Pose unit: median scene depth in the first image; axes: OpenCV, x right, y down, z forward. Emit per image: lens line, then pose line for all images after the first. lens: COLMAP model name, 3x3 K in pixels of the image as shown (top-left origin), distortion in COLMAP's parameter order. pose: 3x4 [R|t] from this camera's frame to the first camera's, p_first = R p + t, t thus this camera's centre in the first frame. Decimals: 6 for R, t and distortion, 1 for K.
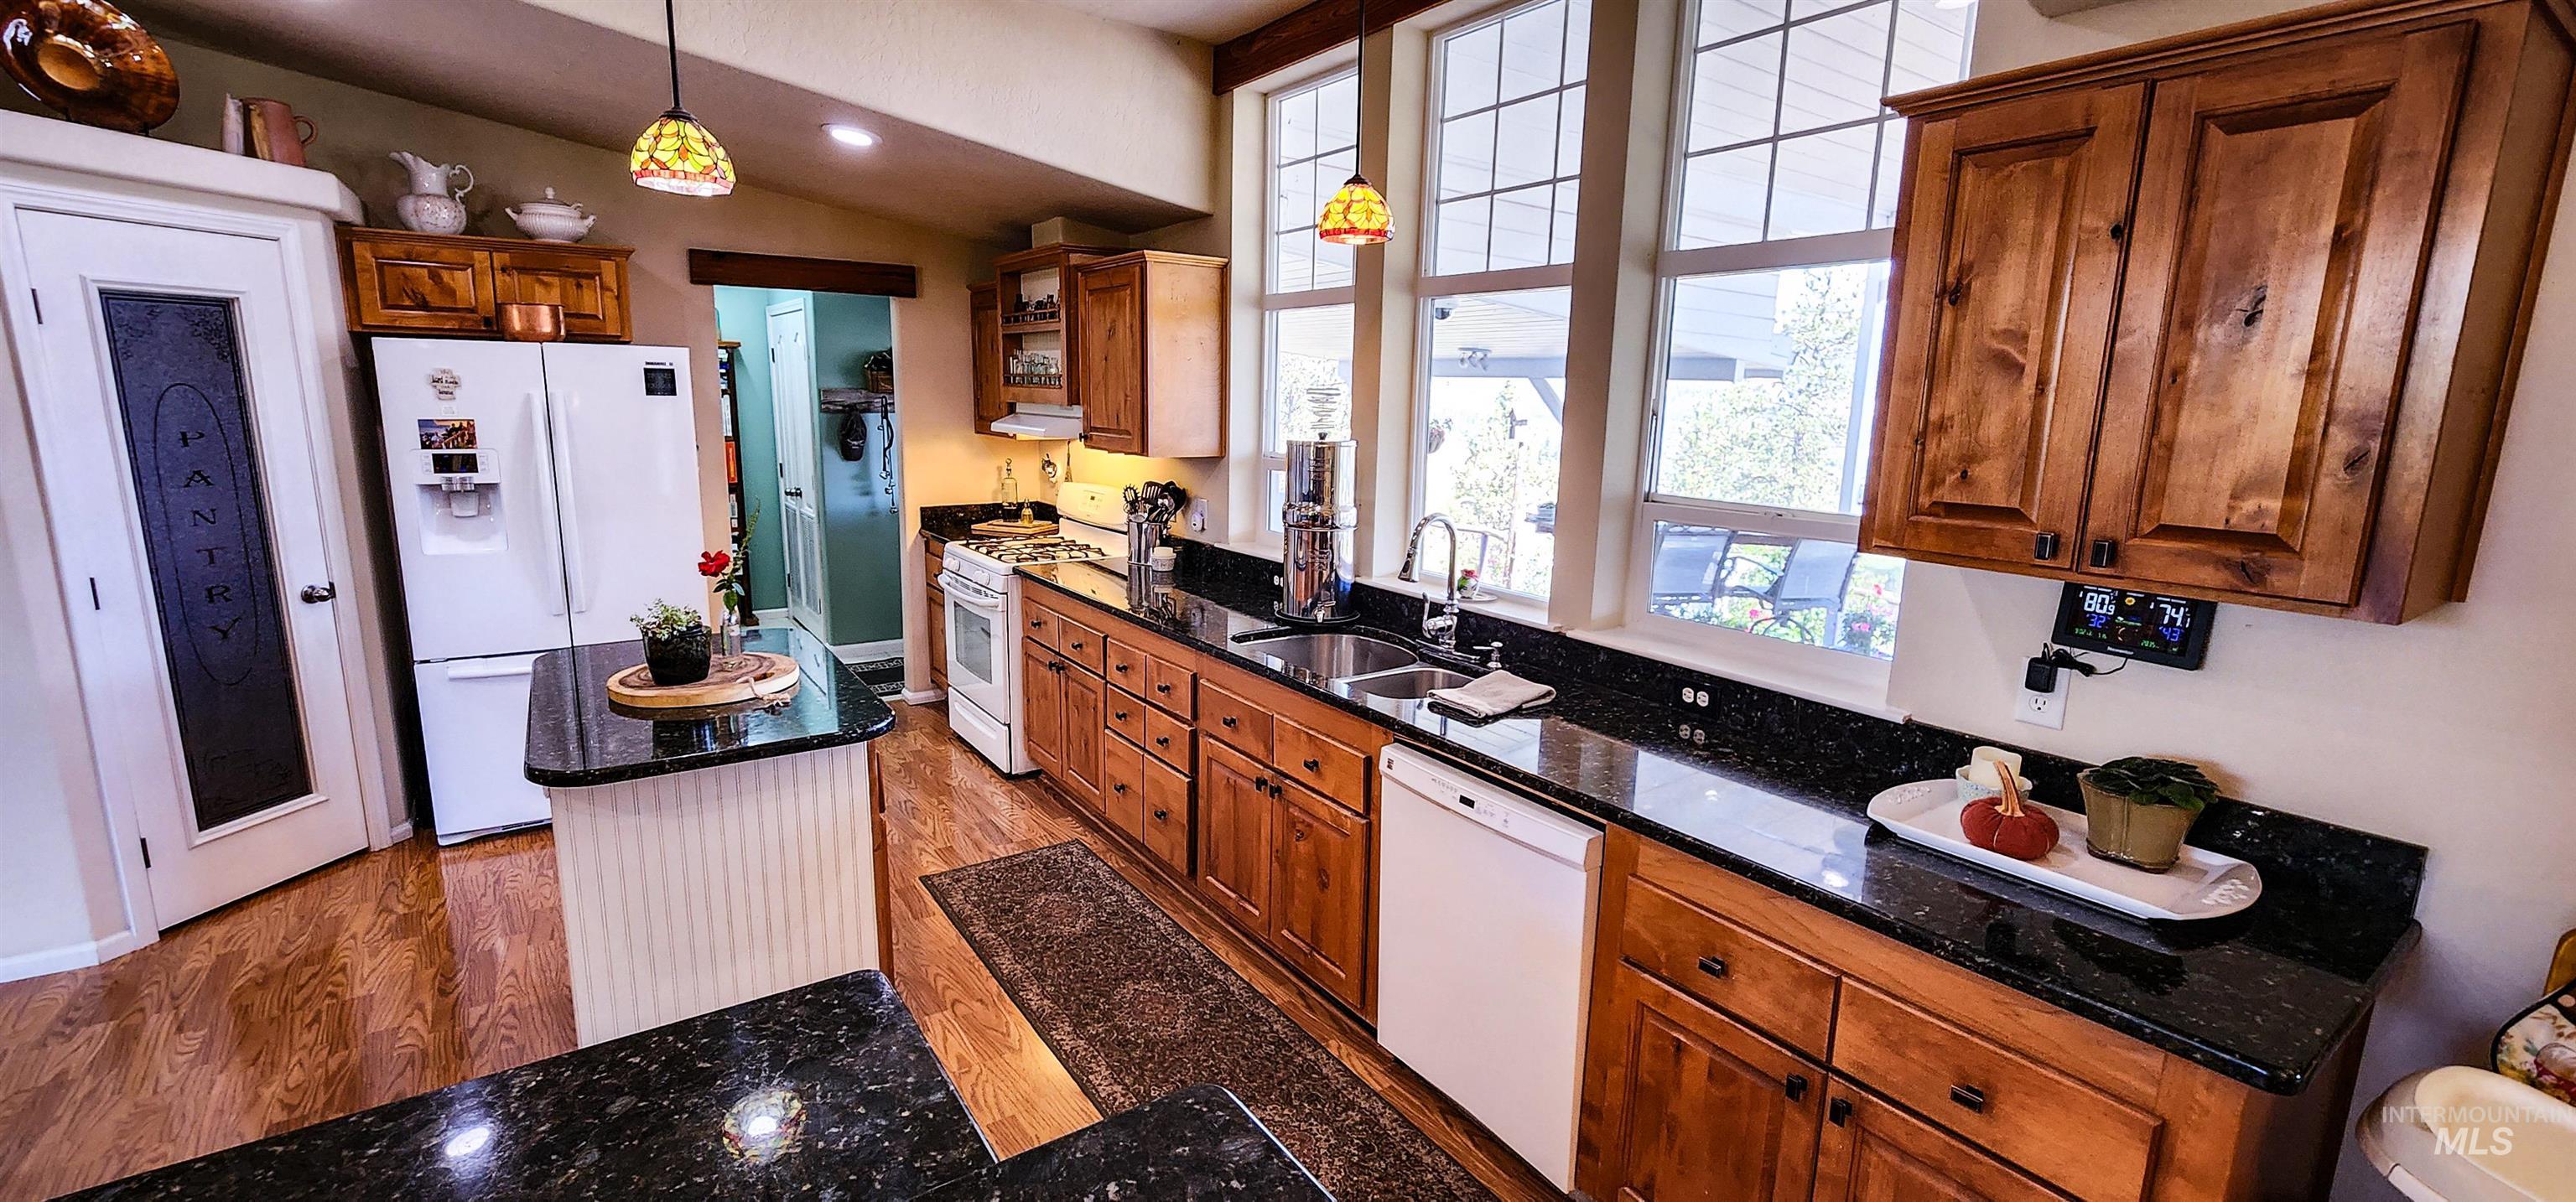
lens RADIAL K [[1062.8, 0, 1282.5], [0, 1062.8, 589.7], [0, 0, 1]] dist [-0.004426, 0.001948]
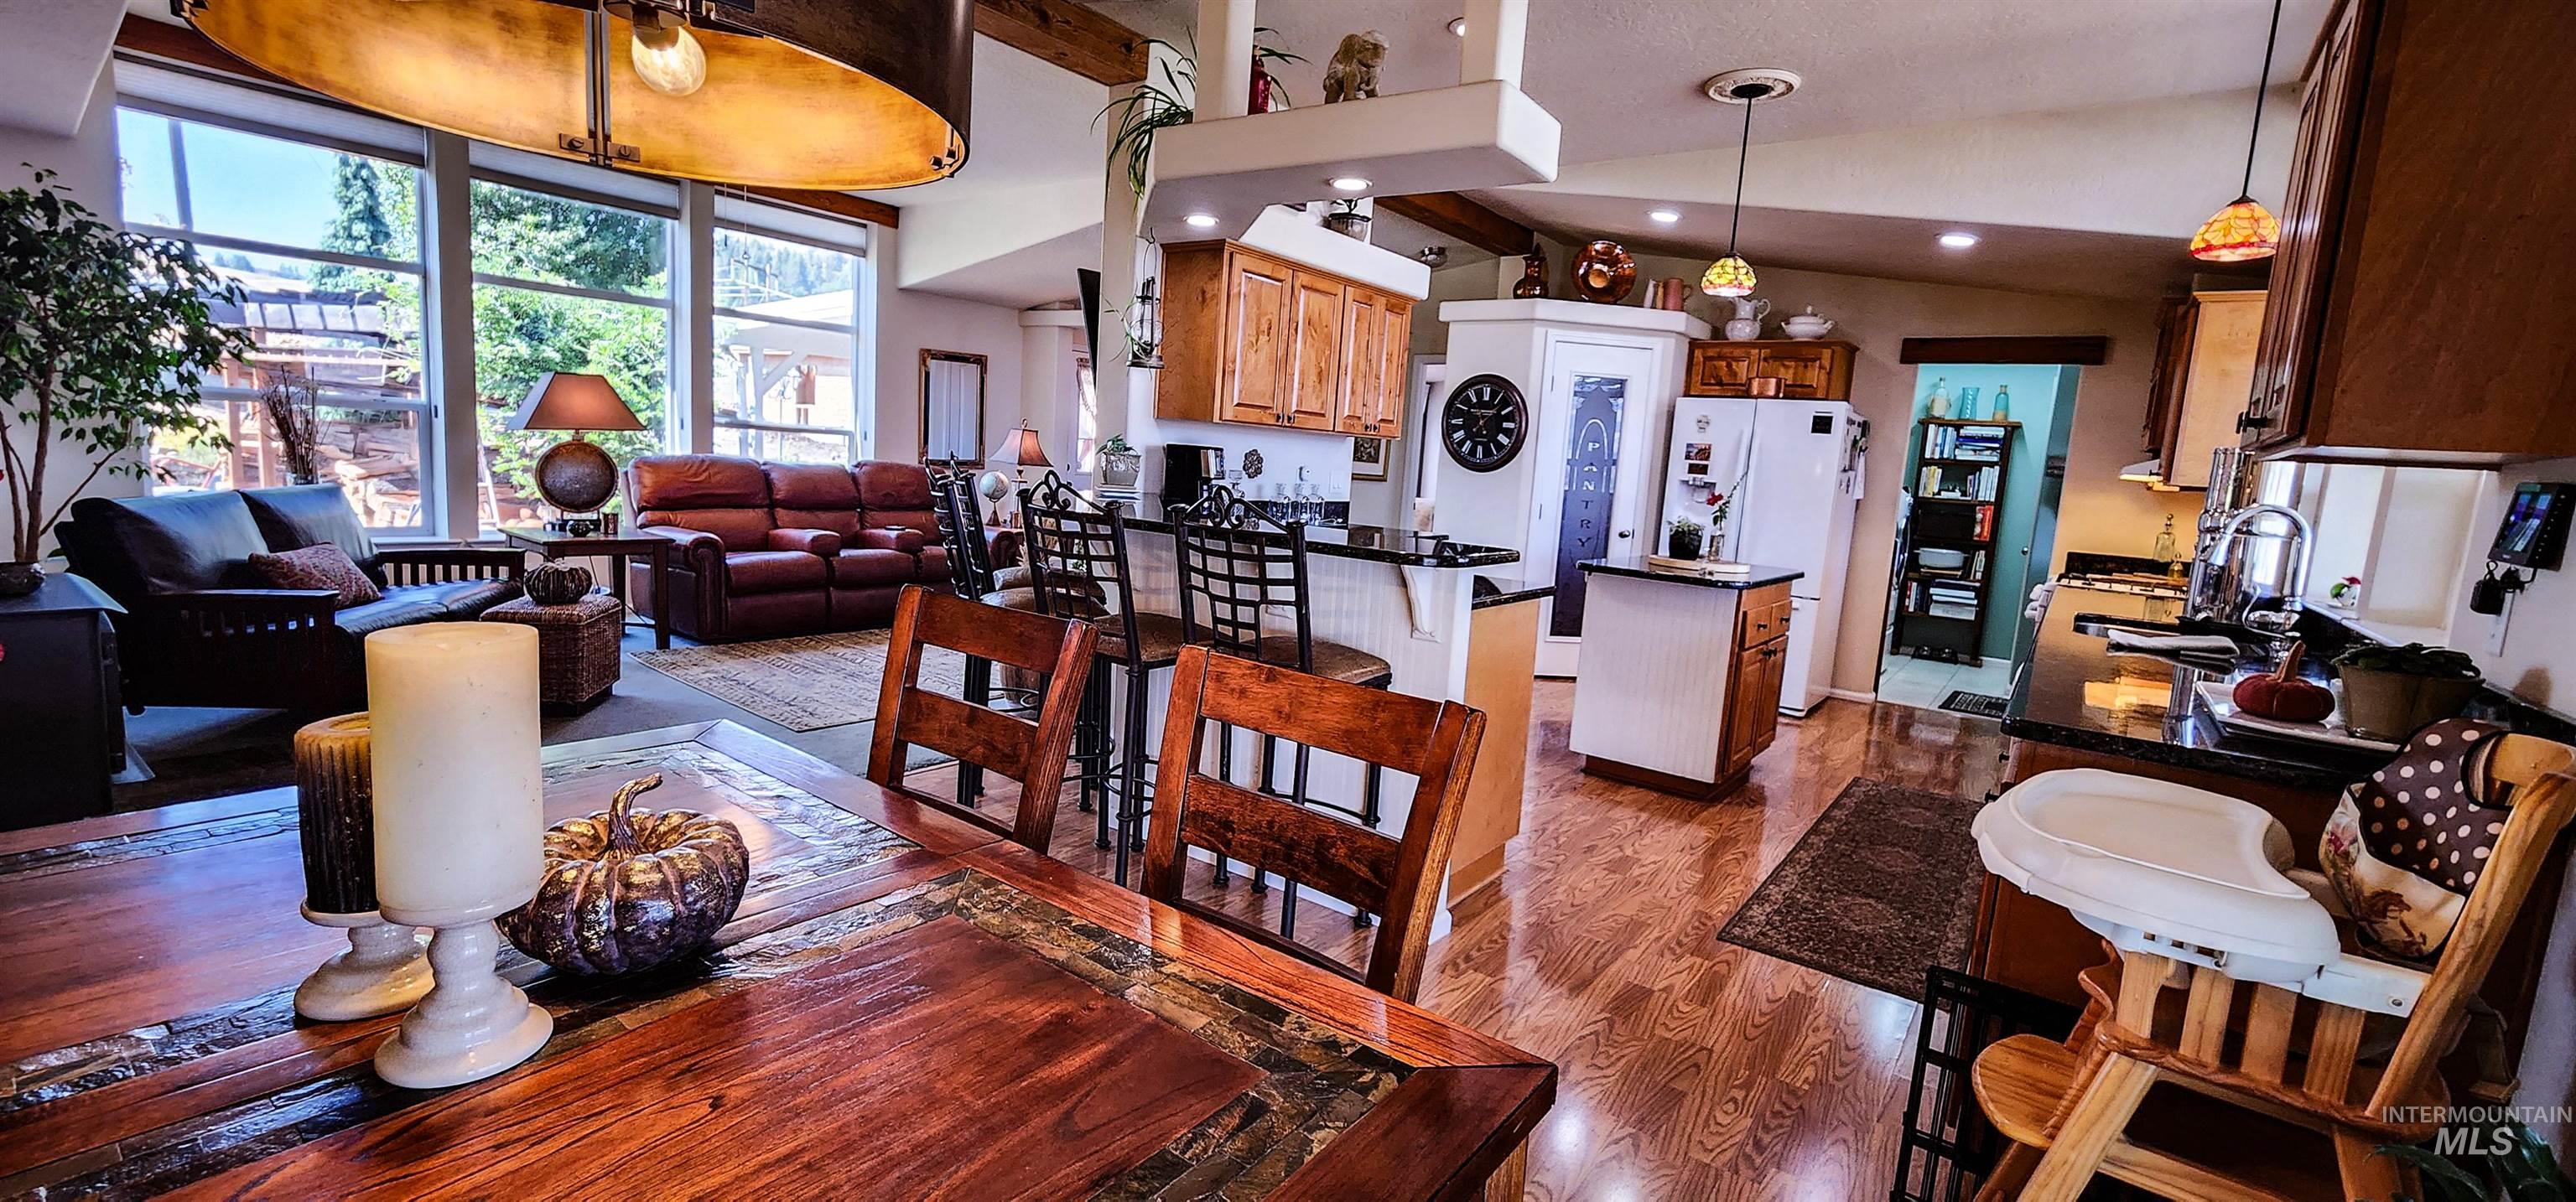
lens RADIAL K [[1062.8, 0, 1285.3], [0, 1062.8, 588.8], [0, 0, 1]] dist [-0.004426, 0.001948]
pose [[0.316862, 0.122996, -0.940463, 0.679449], [-0.235765, 0.970648, 0.047510, 0.151213], [0.918702, 0.206674, 0.336559, -0.163946]]
